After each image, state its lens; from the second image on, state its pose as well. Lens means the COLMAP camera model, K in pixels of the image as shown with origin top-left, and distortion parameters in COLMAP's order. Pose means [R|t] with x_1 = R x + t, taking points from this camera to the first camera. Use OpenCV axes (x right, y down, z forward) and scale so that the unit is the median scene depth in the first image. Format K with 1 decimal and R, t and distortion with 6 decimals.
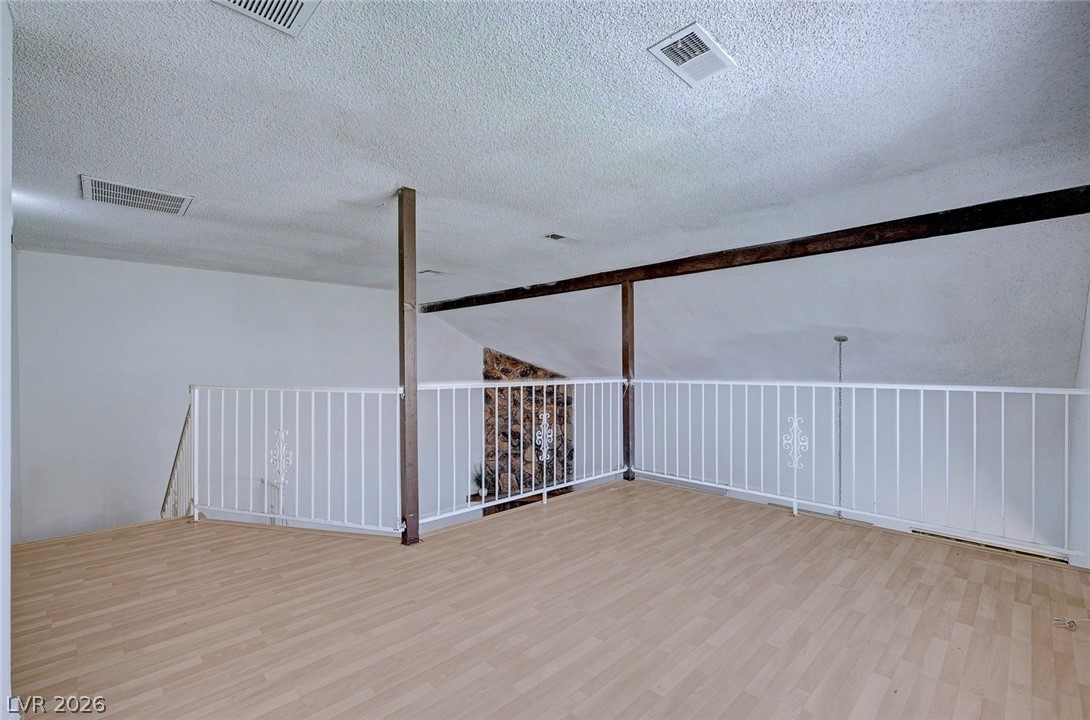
lens RADIAL K [[471.7, 0, 545.9], [0, 471.7, 365.6], [0, 0, 1]] dist [0.000224, 0.000497]
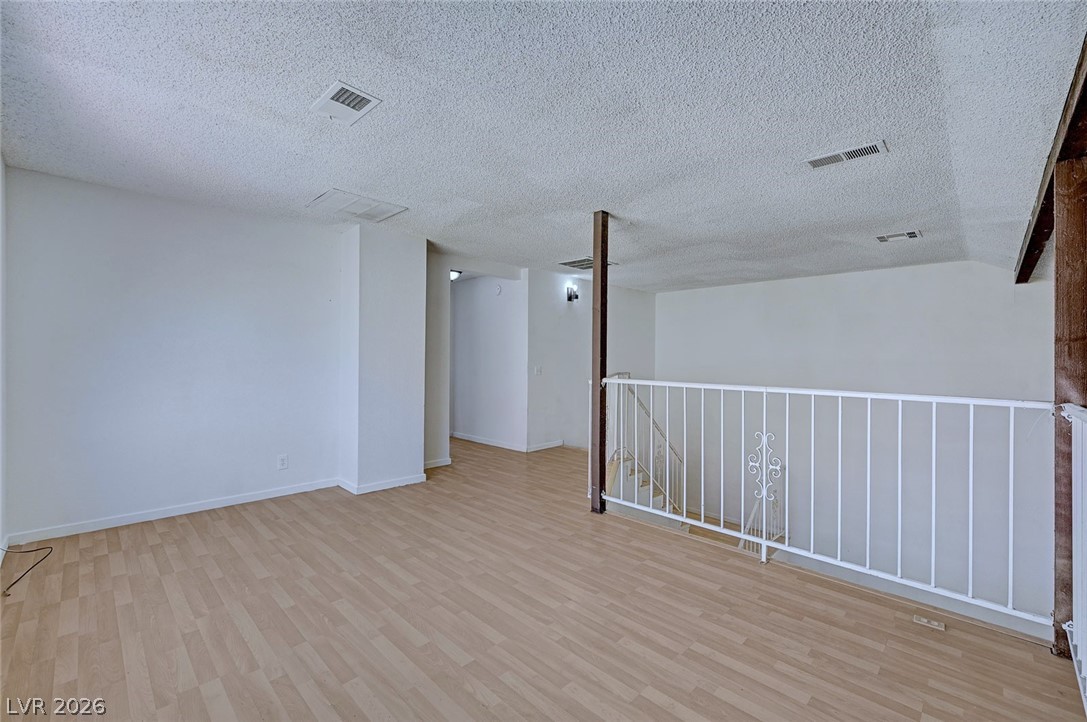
lens RADIAL K [[458.2, 0, 548.5], [0, 458.2, 355.7], [0, 0, 1]] dist [0.000359, 0.000088]
pose [[0.030059, 0.000865, -0.999548, 0.988627], [-0.010758, 0.999942, 0.000542, -0.010456], [0.999490, 0.010737, 0.030067, 0.984387]]
